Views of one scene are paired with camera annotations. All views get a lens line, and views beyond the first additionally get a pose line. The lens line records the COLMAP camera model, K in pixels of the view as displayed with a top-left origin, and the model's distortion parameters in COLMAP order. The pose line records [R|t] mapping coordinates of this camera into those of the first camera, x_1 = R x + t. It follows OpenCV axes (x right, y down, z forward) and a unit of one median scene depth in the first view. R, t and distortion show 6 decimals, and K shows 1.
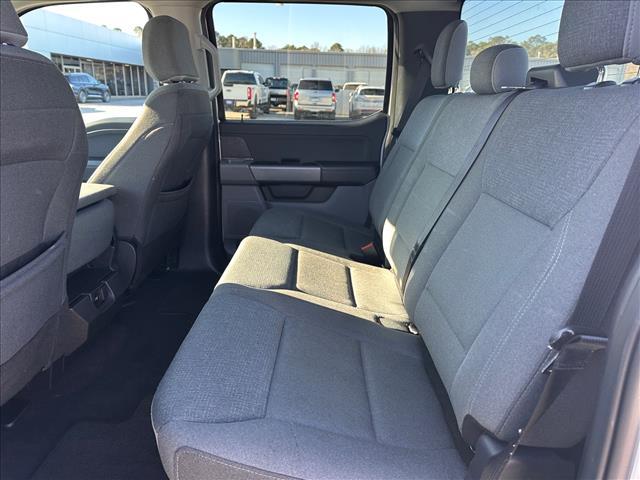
lens RADIAL K [[451.2, 0, 326.4], [0, 451.2, 240.4], [0, 0, 1]] dist [0.022425, -0.029178]
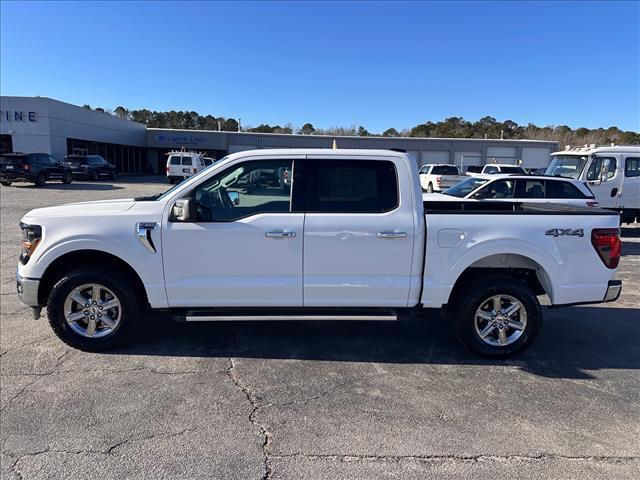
lens RADIAL K [[451.2, 0, 322.0], [0, 451.2, 242.1], [0, 0, 1]] dist [0.022425, -0.029178]
pose [[0.998392, -0.013513, 0.055056, -0.029035], [0.021502, 0.988874, -0.147195, 0.030790], [-0.052455, 0.148142, 0.987574, -0.134162]]
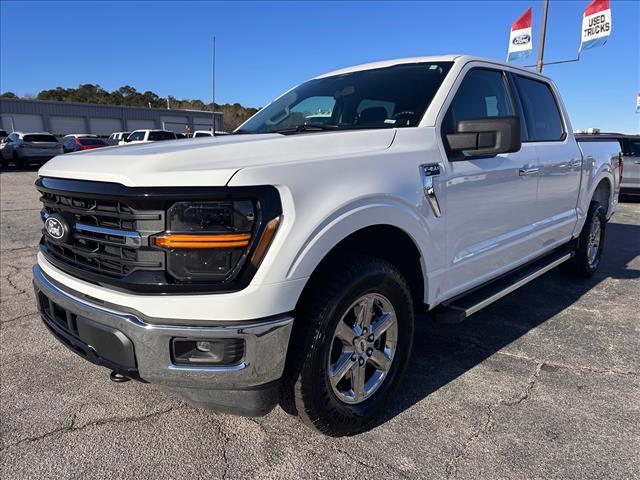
lens RADIAL K [[451.2, 0, 319.1], [0, 451.2, 242.3], [0, 0, 1]] dist [0.022425, -0.029178]
pose [[0.689285, -0.173137, 0.703498, -0.143876], [0.235980, 0.971726, 0.007938, 0.011416], [-0.684981, 0.160540, 0.710653, -0.036284]]
